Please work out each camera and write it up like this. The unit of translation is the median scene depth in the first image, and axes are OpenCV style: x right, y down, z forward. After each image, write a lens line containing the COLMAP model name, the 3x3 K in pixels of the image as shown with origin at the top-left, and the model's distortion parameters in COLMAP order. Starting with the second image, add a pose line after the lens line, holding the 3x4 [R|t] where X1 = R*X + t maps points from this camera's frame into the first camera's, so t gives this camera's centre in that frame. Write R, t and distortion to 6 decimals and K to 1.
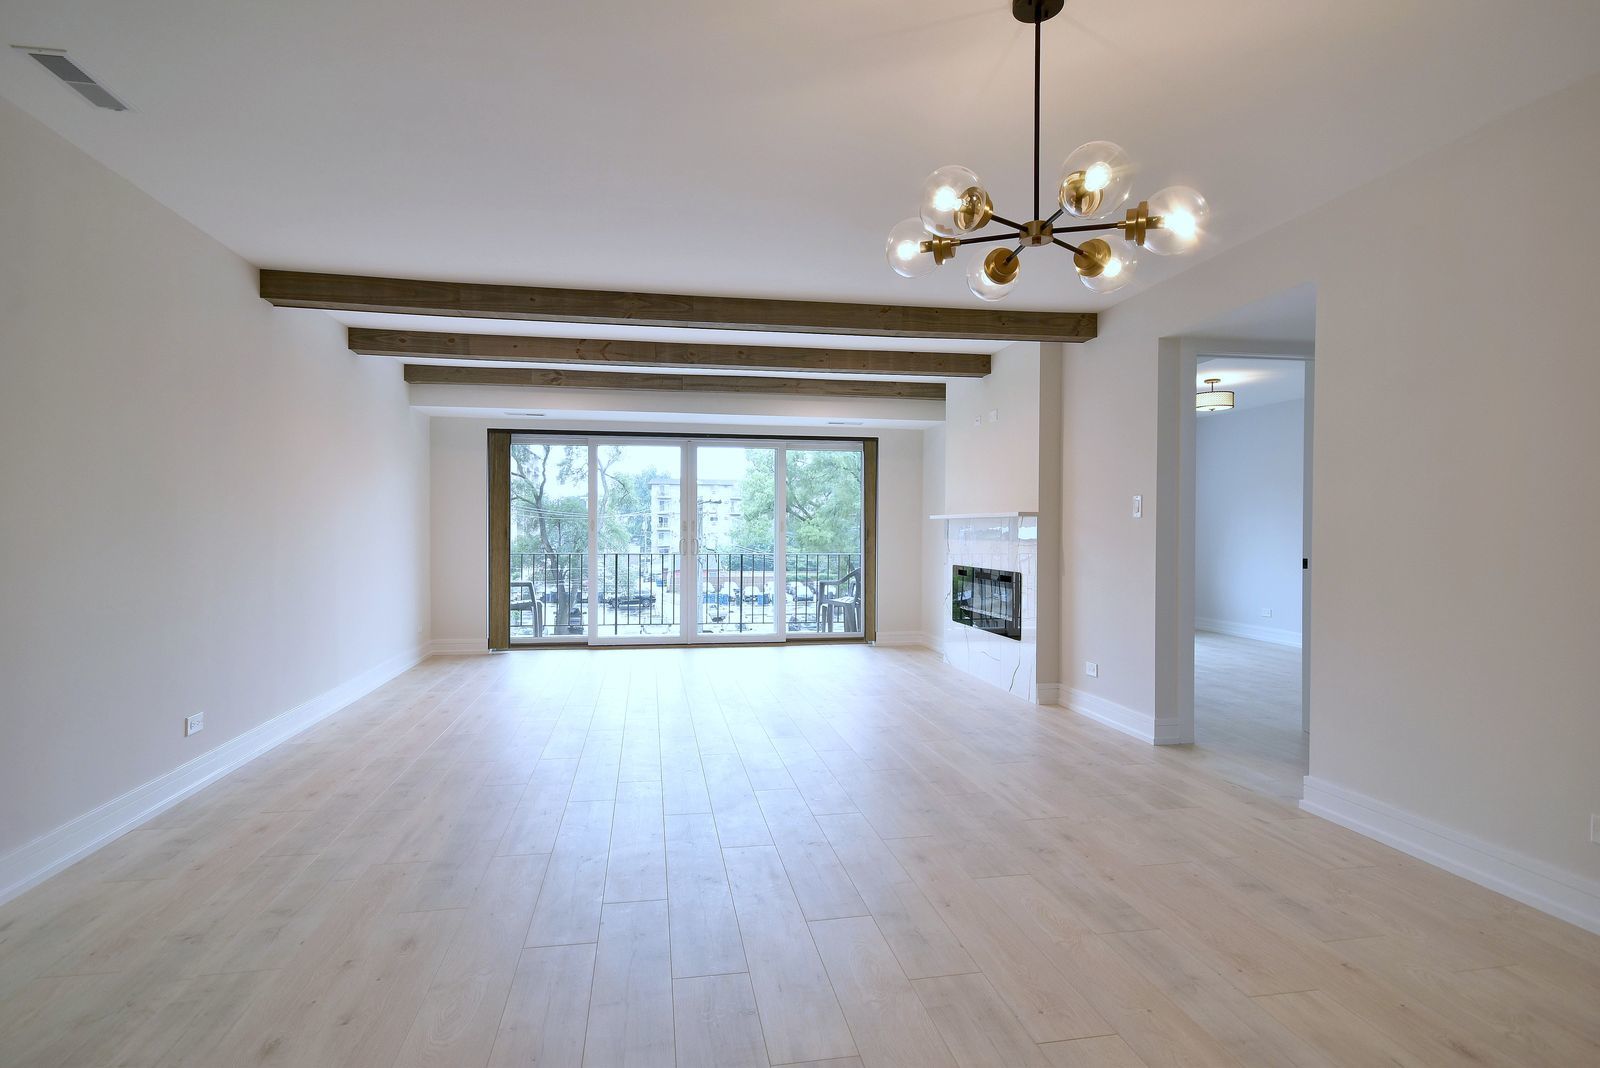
lens RADIAL K [[812.4, 0, 798.5], [0, 812.4, 521.3], [0, 0, 1]] dist [0.019242, -0.002807]
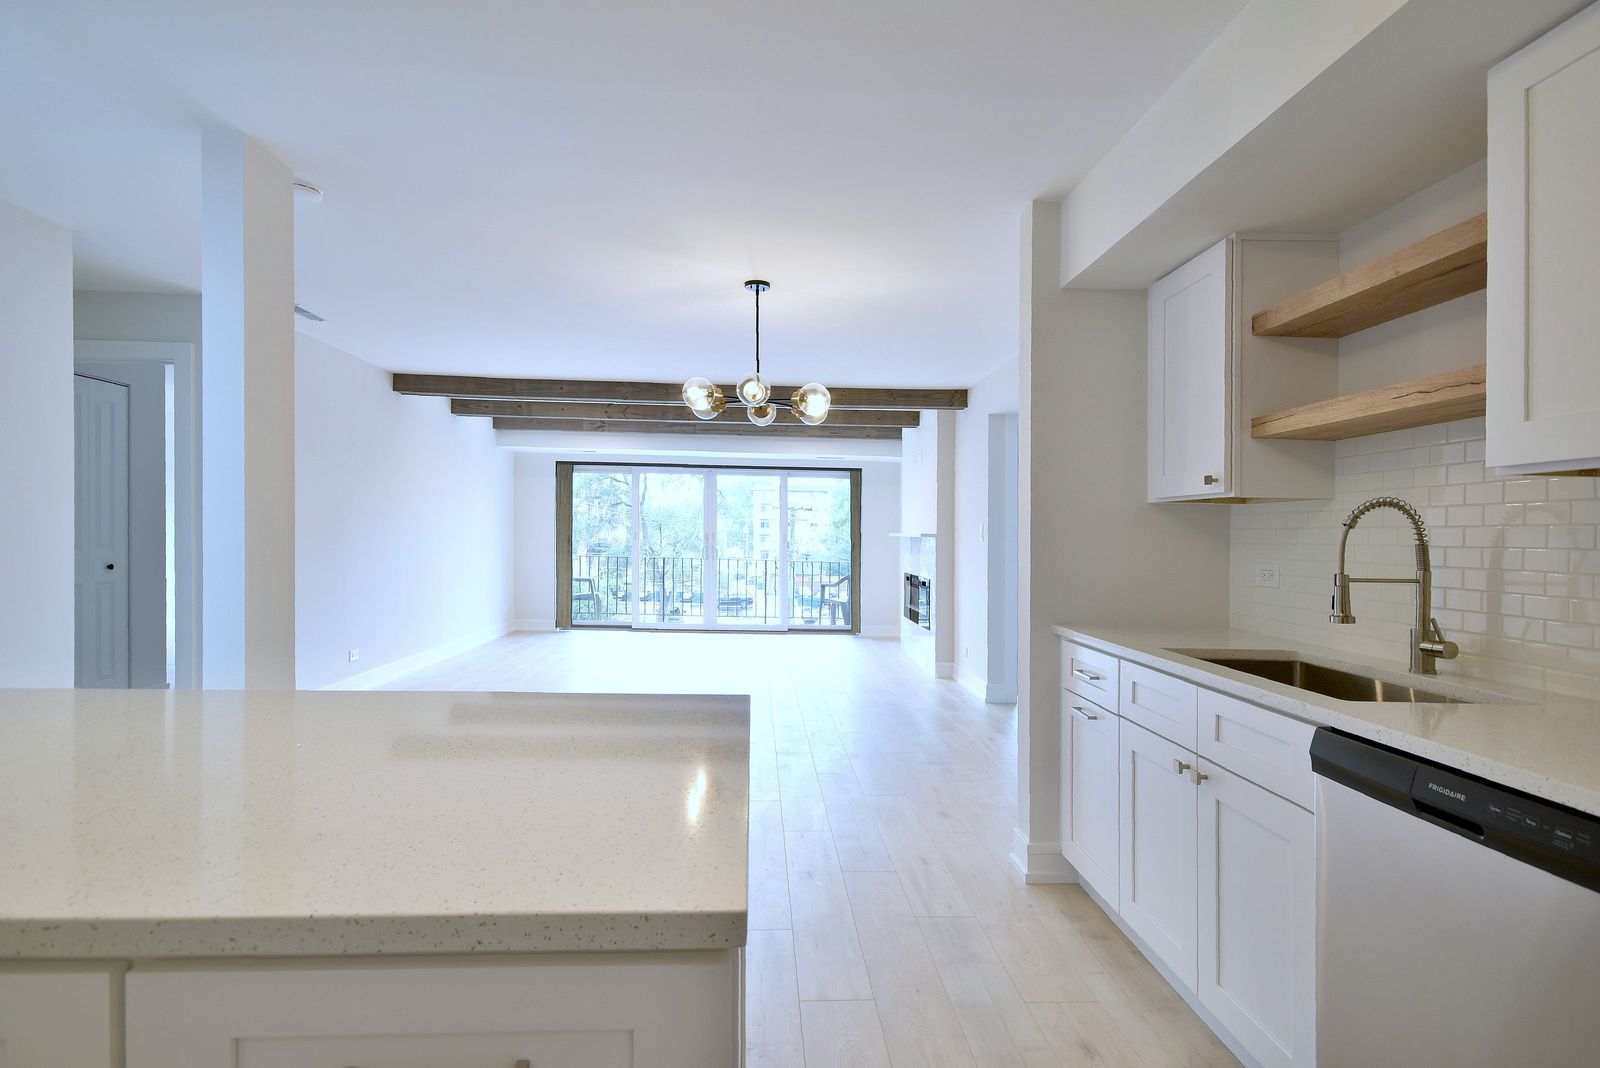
lens RADIAL K [[812.4, 0, 811.4], [0, 812.4, 544.7], [0, 0, 1]] dist [0.019242, -0.002807]
pose [[0.993110, 0.019013, -0.115637, 0.172310], [-0.016454, 0.999599, 0.023042, -0.014478], [0.116029, -0.020980, 0.993024, -0.247113]]
